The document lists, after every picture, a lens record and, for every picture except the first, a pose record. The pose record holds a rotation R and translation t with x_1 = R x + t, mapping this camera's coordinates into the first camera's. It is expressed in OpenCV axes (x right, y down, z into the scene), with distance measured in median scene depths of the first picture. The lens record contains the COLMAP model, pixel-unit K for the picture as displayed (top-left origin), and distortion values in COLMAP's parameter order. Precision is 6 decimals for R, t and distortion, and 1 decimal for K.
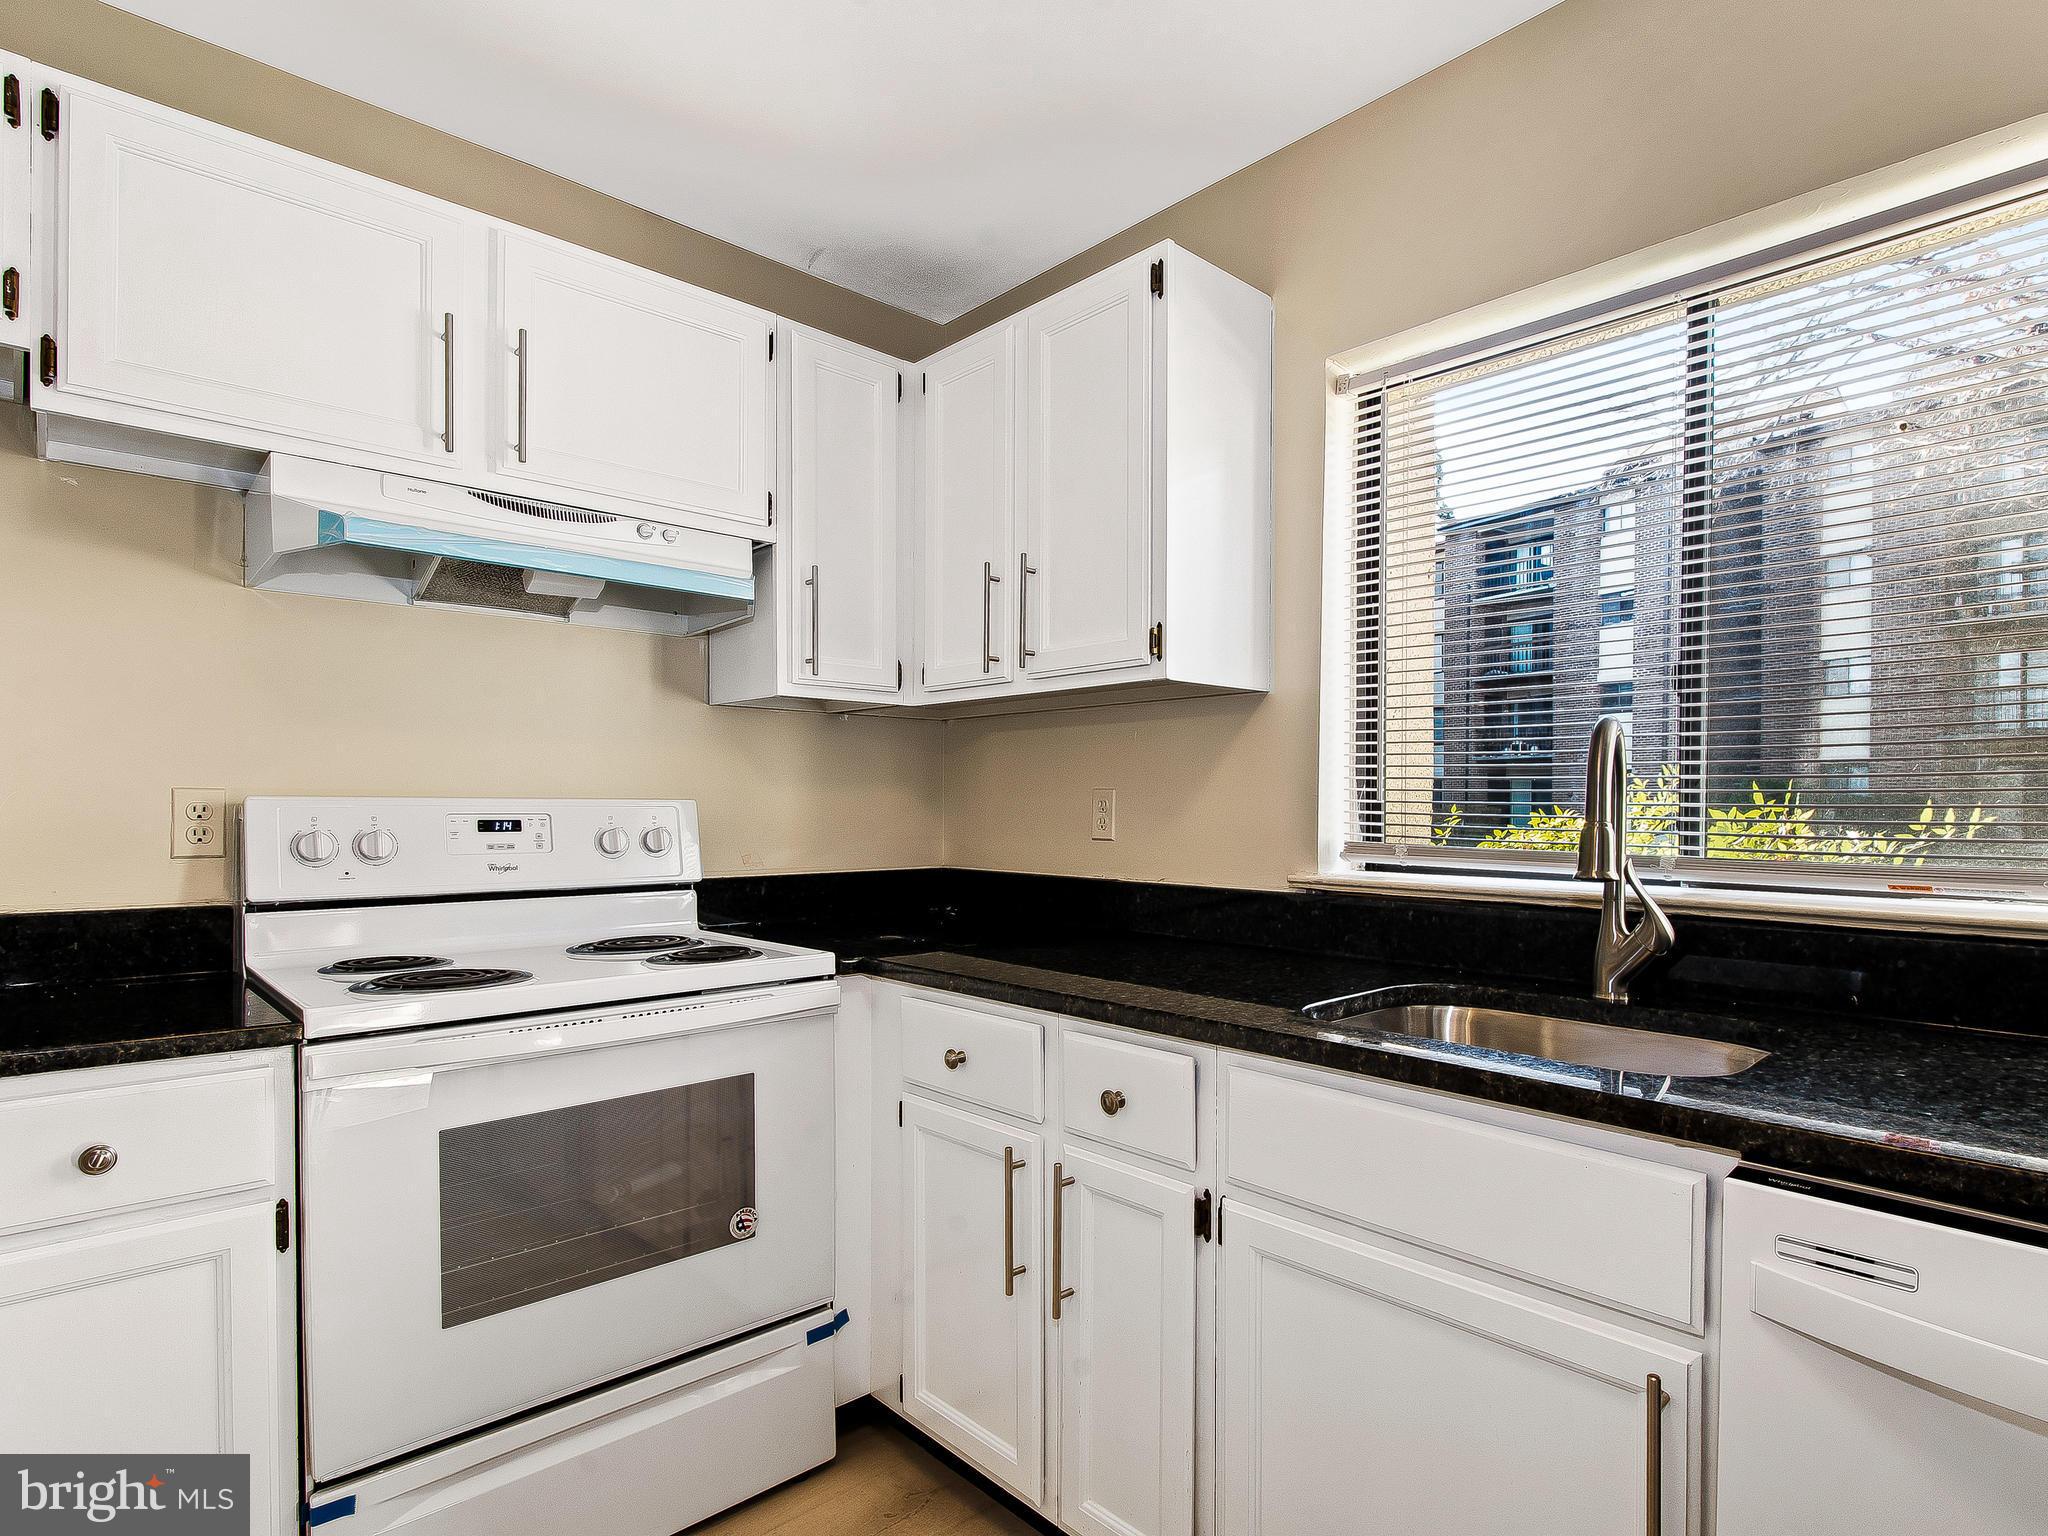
lens RADIAL K [[1081.6, 0, 1082.4], [0, 1081.6, 817.7], [0, 0, 1]] dist [0.001273, -0.002392]
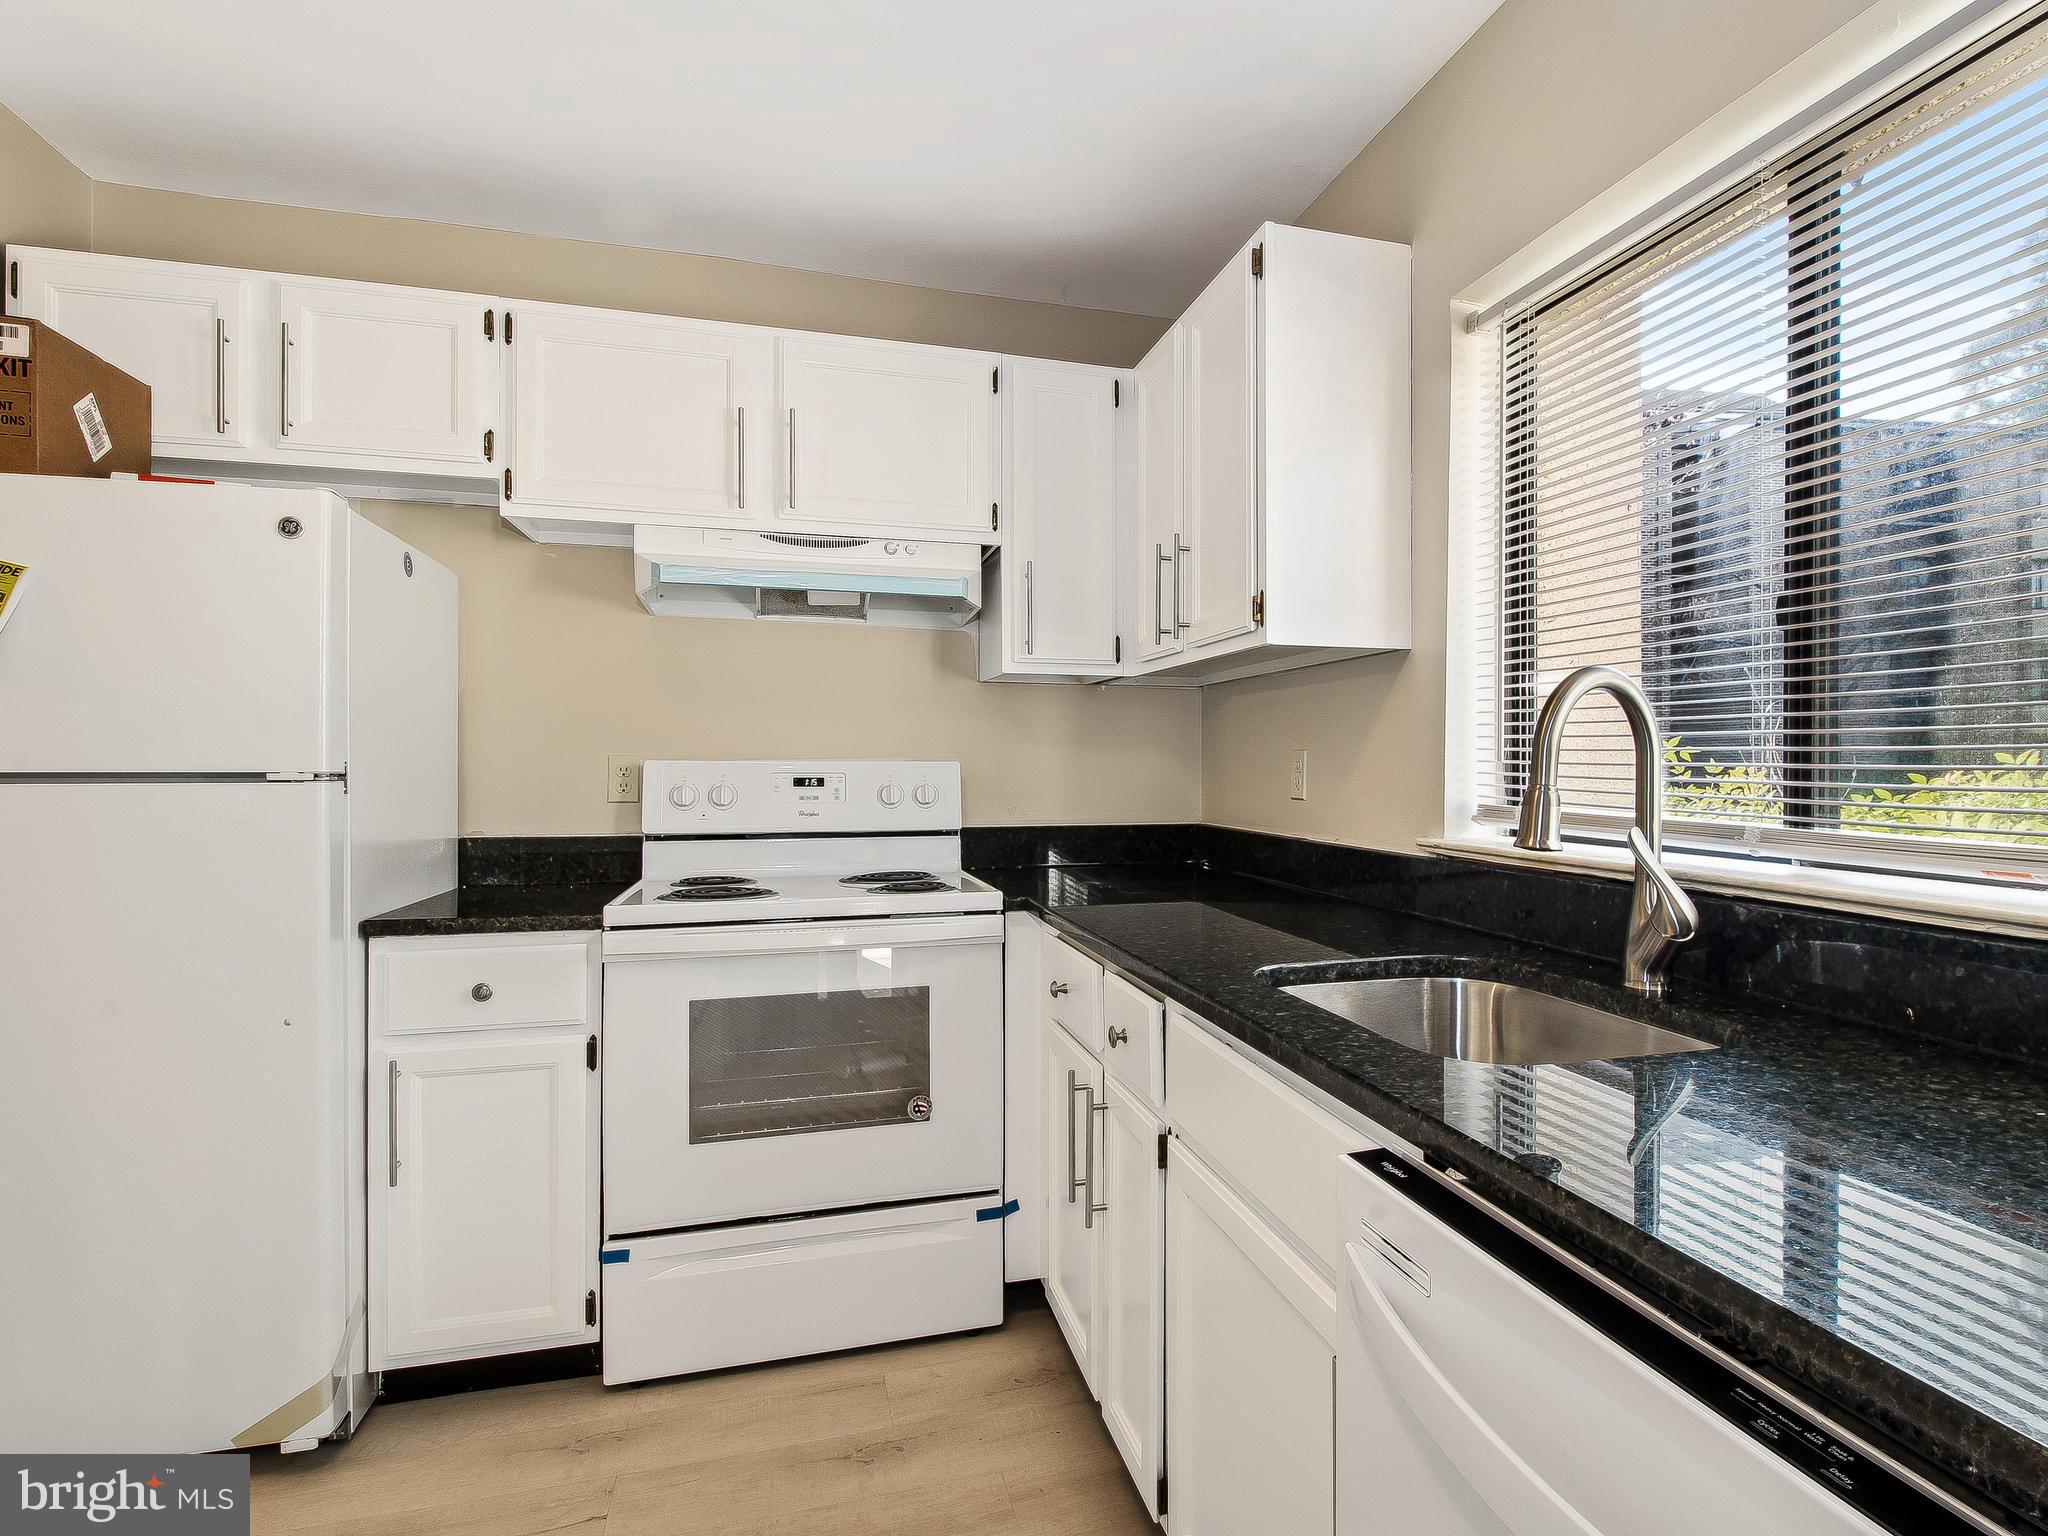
lens RADIAL K [[1021.7, 0, 1015.6], [0, 1021.7, 764.3], [0, 0, 1]] dist [0.012711, 0.000062]
pose [[0.883751, -0.001995, -0.467954, 0.307837], [-0.003420, 0.999937, -0.010721, -0.001904], [0.467945, 0.011075, 0.883688, 0.022085]]
